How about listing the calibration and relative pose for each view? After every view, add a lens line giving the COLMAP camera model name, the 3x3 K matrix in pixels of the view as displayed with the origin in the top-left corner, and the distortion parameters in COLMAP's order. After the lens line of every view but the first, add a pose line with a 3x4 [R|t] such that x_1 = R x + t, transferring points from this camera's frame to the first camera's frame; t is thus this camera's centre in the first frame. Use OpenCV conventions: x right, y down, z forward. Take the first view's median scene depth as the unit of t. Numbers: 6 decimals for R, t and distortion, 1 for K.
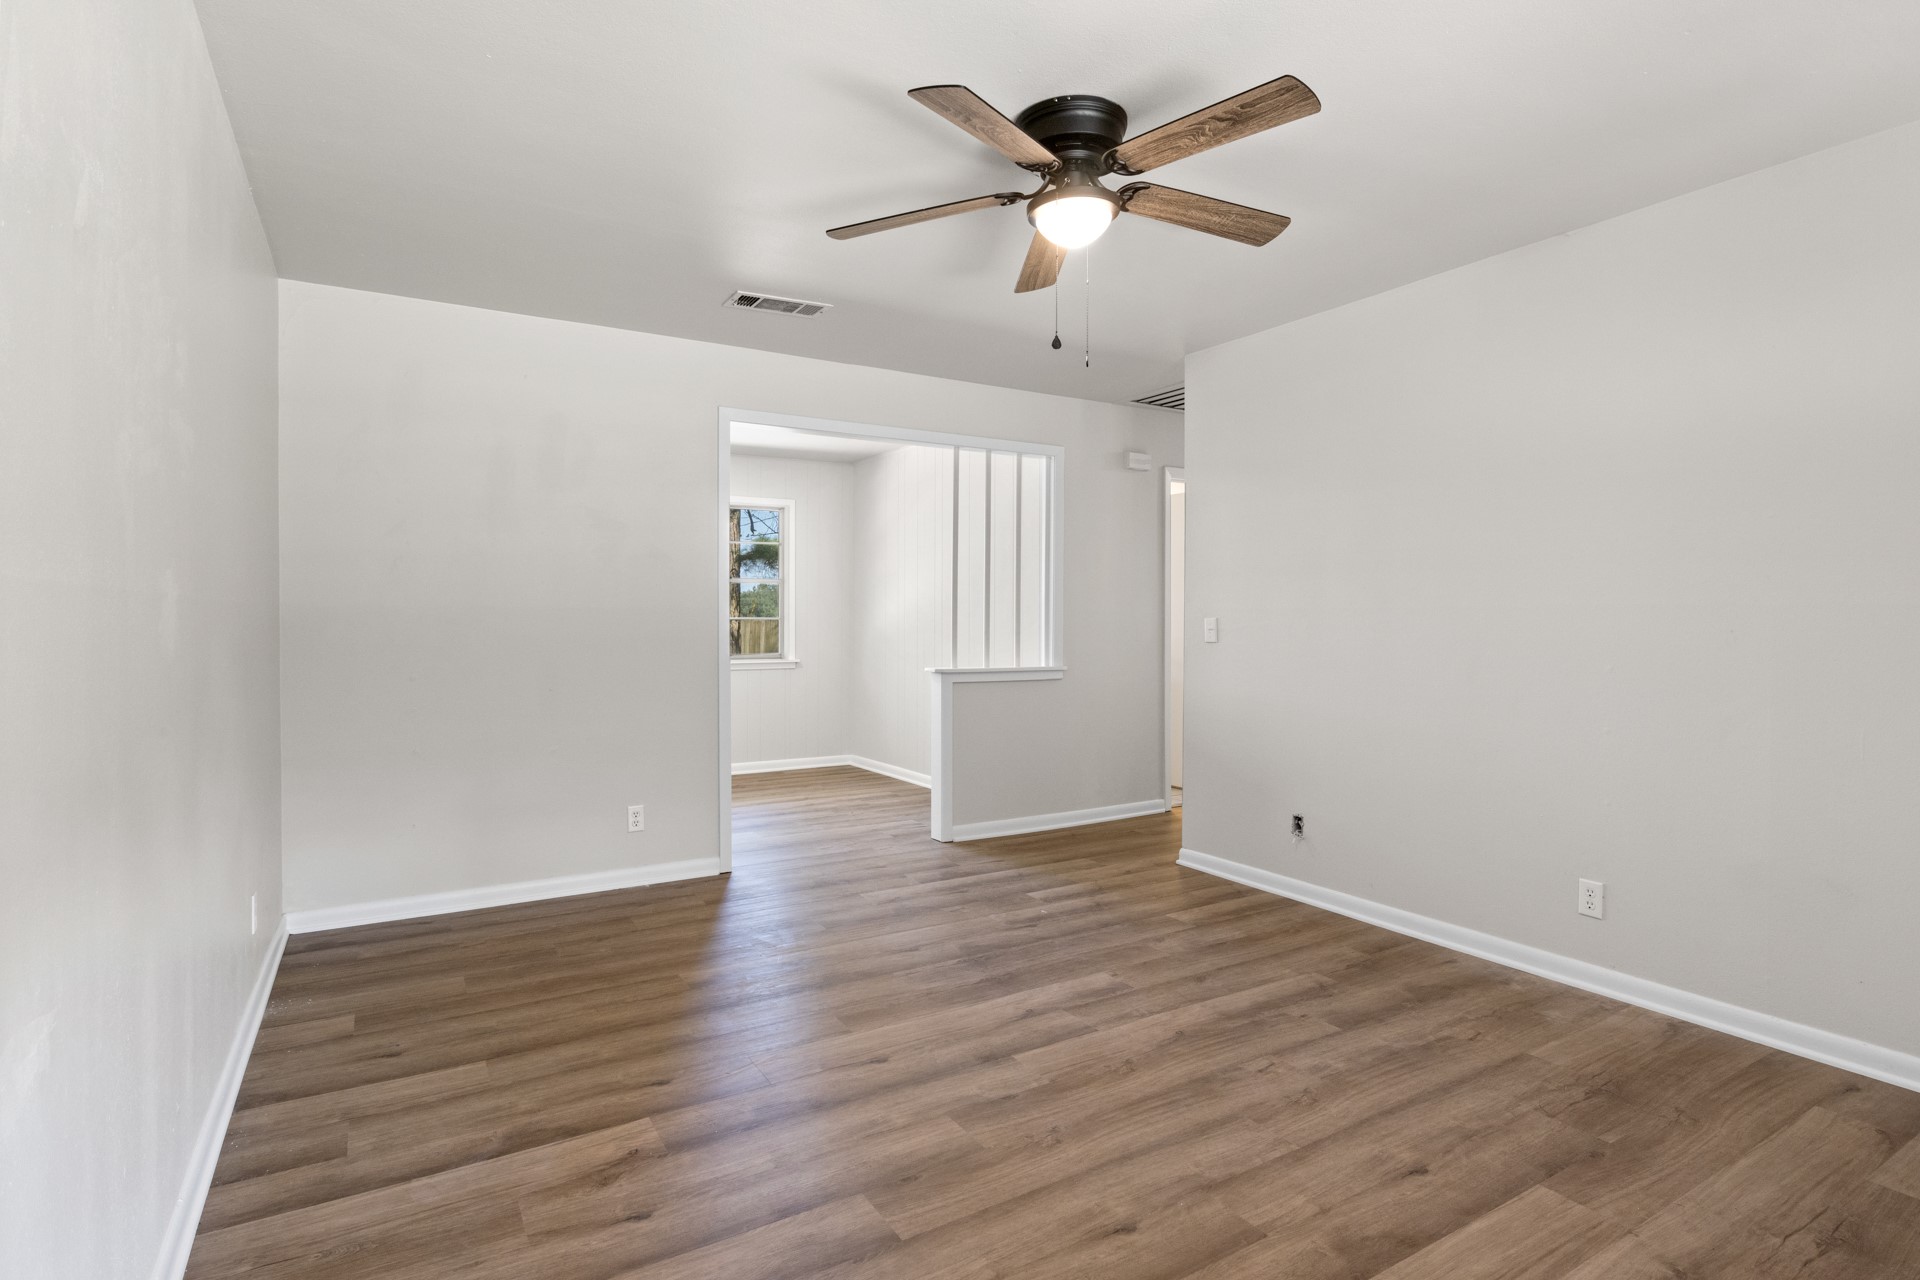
lens RADIAL K [[957.8, 0, 960.8], [0, 957.8, 629.7], [0, 0, 1]] dist [-0.003459, -0.000640]
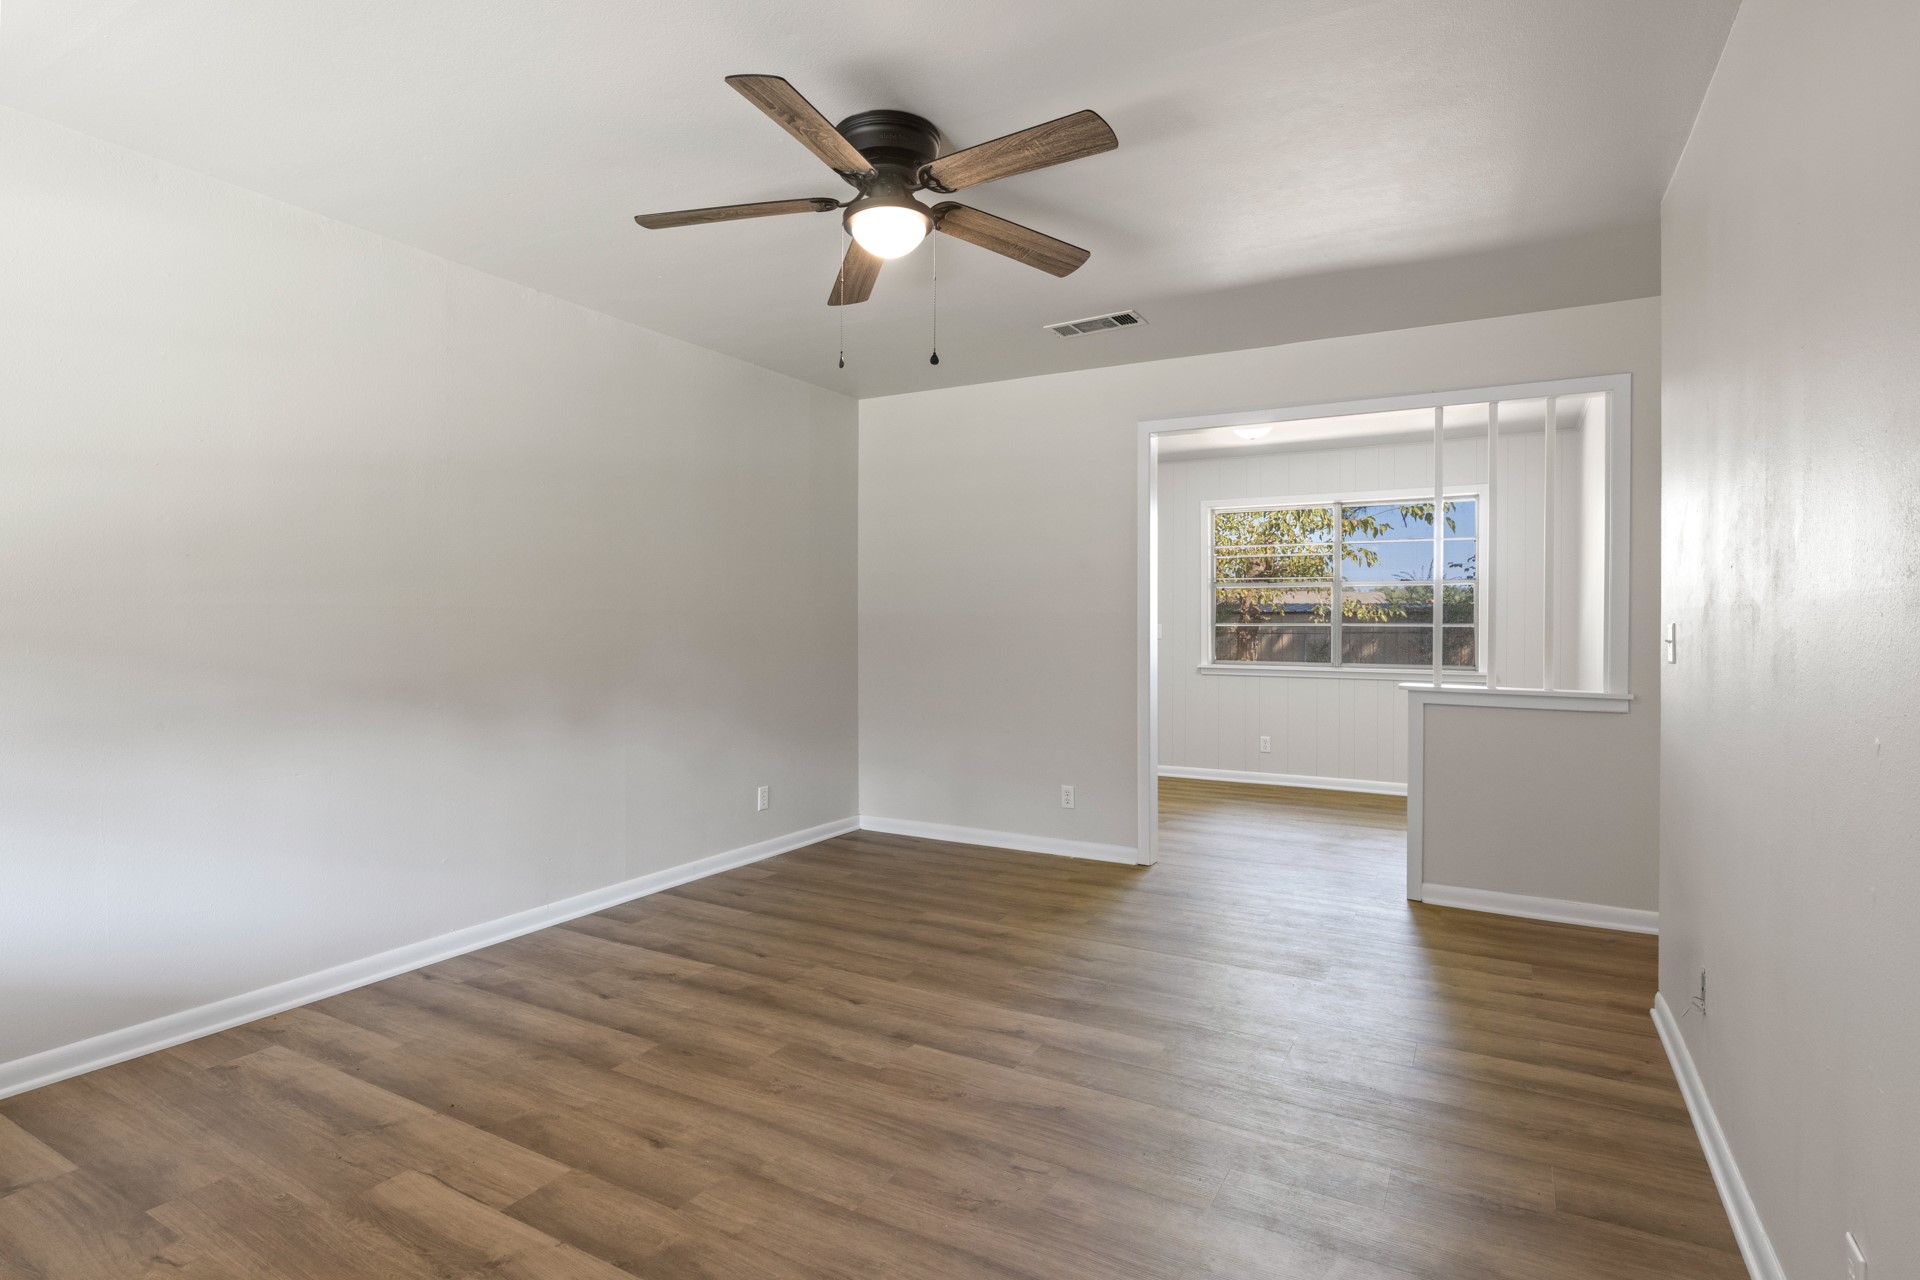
lens RADIAL K [[957.8, 0, 960.8], [0, 957.8, 629.7], [0, 0, 1]] dist [-0.003459, -0.000640]
pose [[0.490959, 0.006943, -0.871155, 0.977181], [-0.012300, 0.999924, 0.001037, -0.004346], [0.871096, 0.010206, 0.491007, 0.530769]]
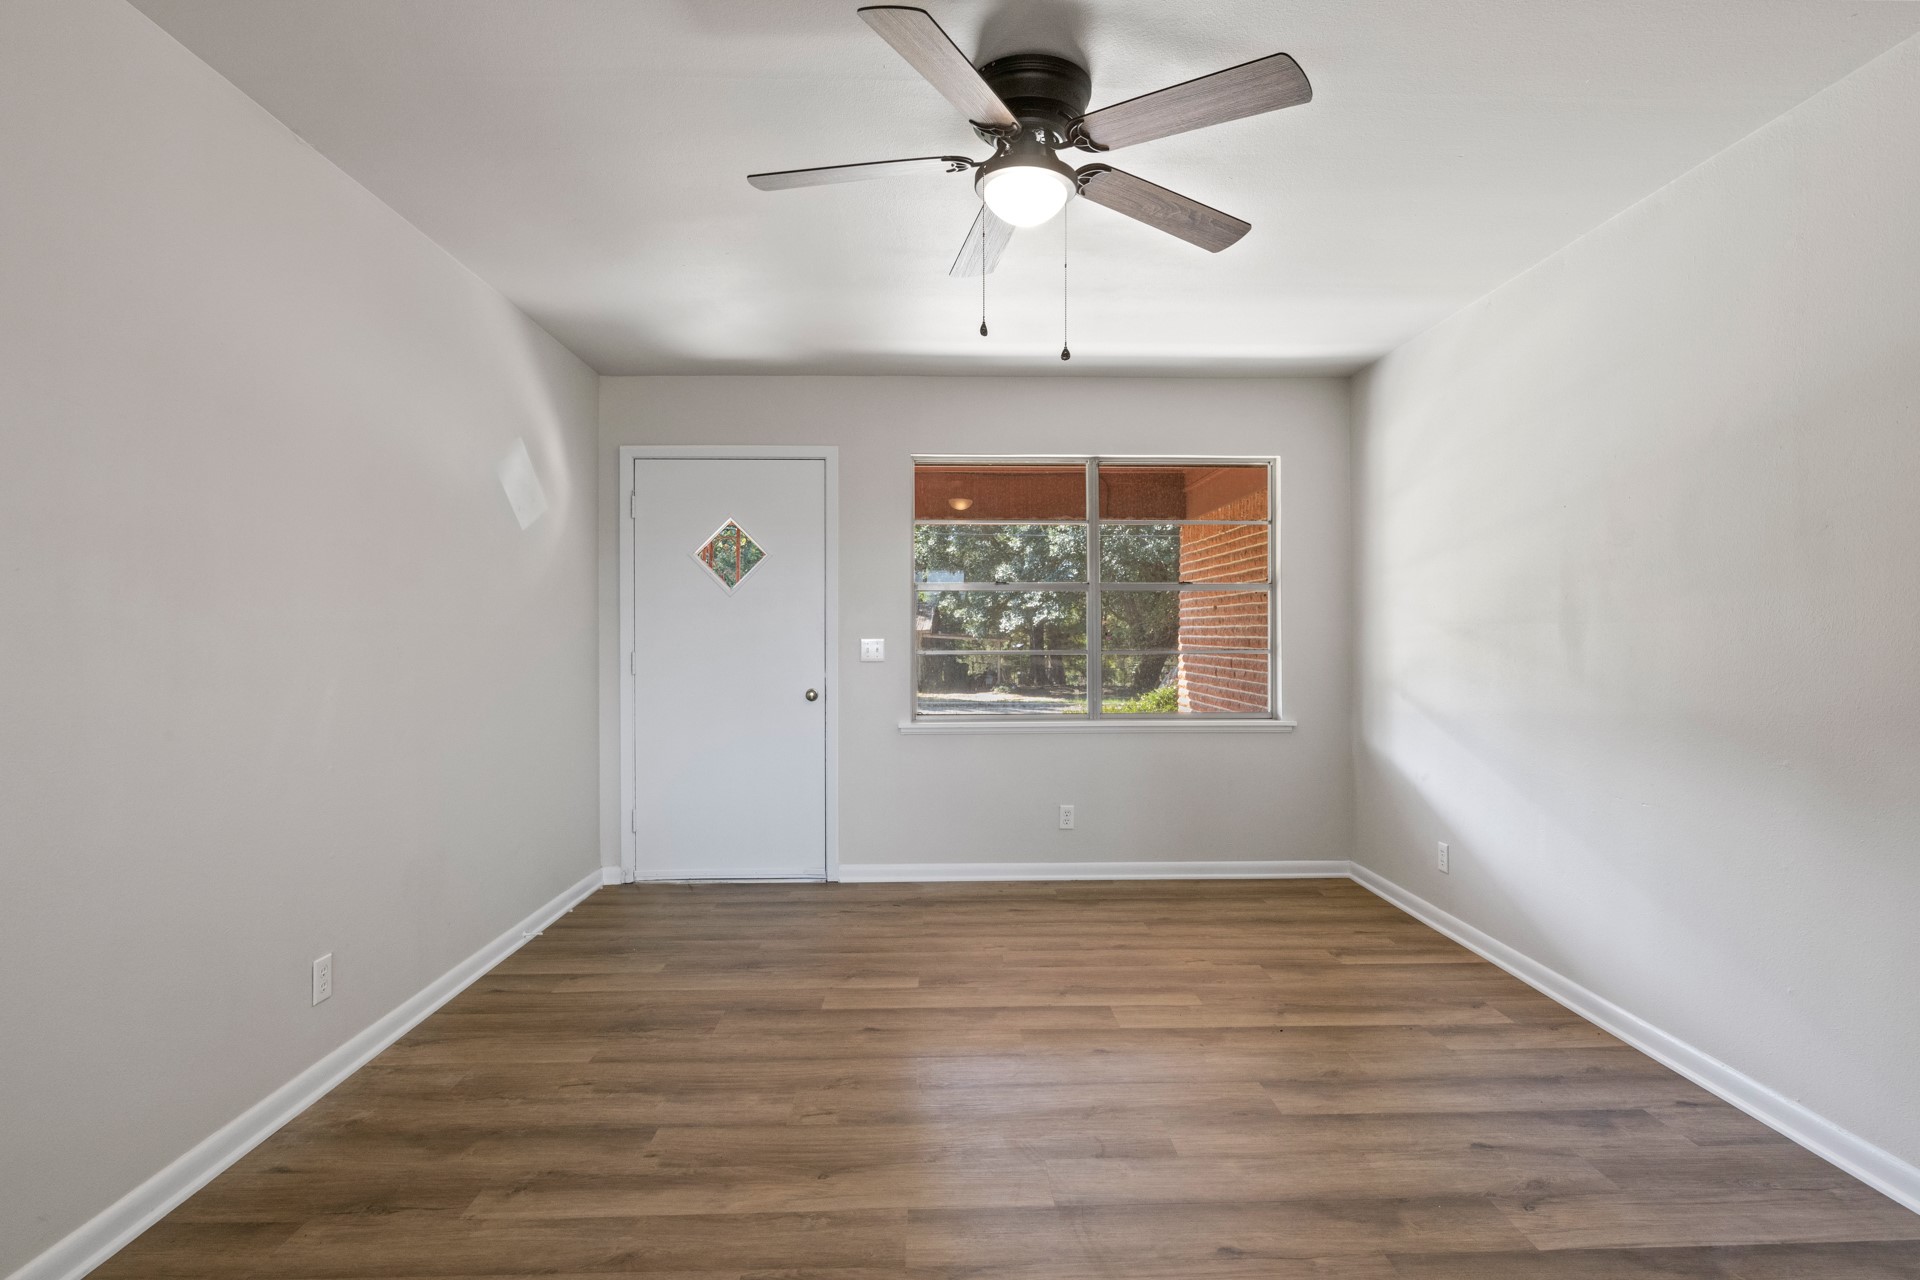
lens RADIAL K [[957.8, 0, 960.8], [0, 957.8, 629.7], [0, 0, 1]] dist [-0.003459, -0.000640]
pose [[-0.870208, 0.001496, 0.492682, -0.262113], [0.004957, 0.999971, 0.005718, -0.023634], [-0.492659, 0.007418, -0.870191, 1.706329]]
